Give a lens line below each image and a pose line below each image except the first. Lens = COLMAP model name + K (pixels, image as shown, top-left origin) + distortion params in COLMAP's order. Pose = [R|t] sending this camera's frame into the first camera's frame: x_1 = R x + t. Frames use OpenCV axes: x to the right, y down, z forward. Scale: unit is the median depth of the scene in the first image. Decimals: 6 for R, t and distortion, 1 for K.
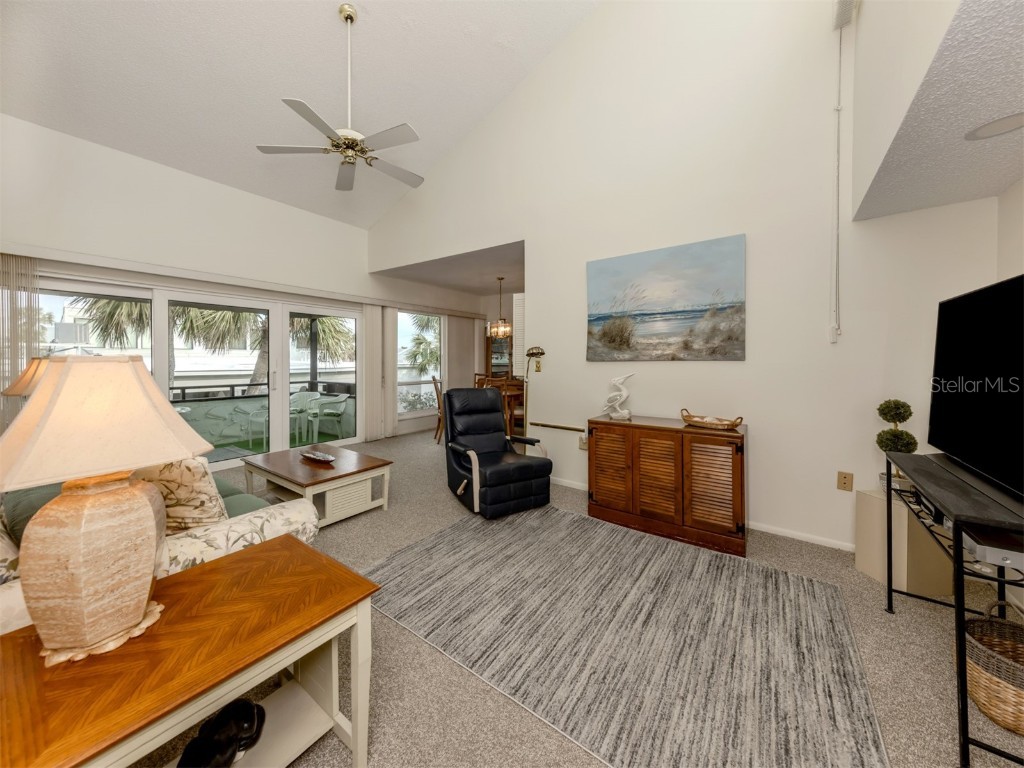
lens RADIAL K [[368.1, 0, 524.5], [0, 368.1, 387.0], [0, 0, 1]] dist [0.001491, -0.000133]
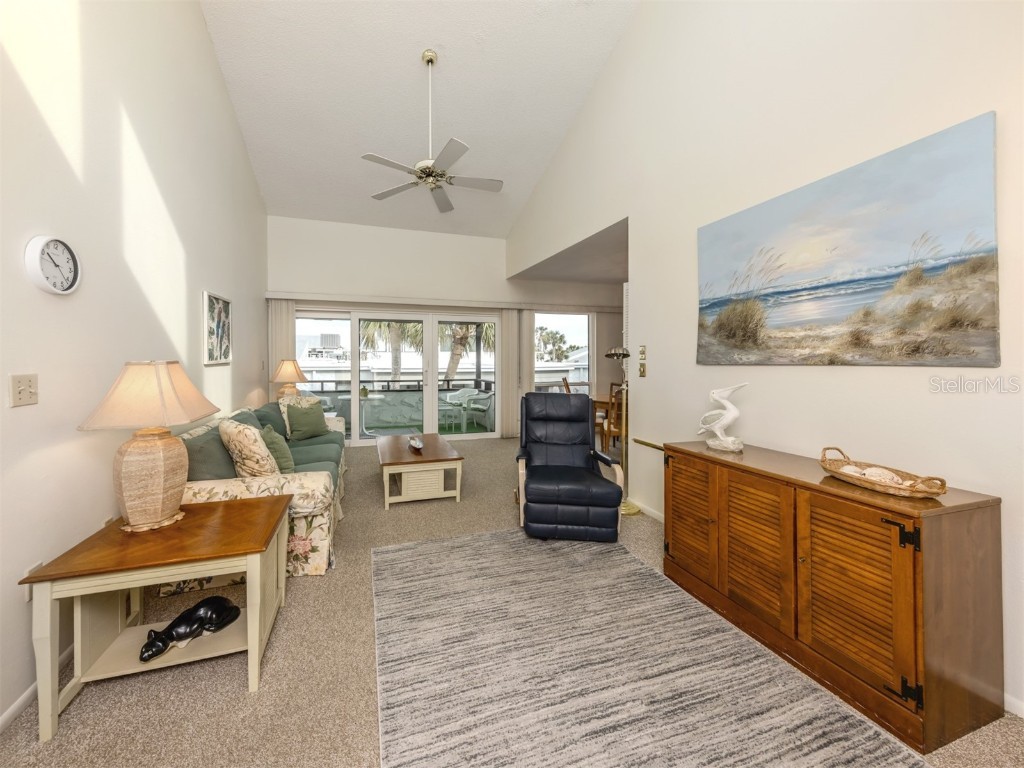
lens RADIAL K [[383.7, 0, 481.5], [0, 383.7, 384.8], [0, 0, 1]] dist [0.001409, -0.000024]
pose [[0.785316, 0.041518, -0.617701, 0.365415], [-0.046212, 0.998896, 0.008388, -0.019592], [0.617367, 0.021958, 0.786368, 0.164992]]
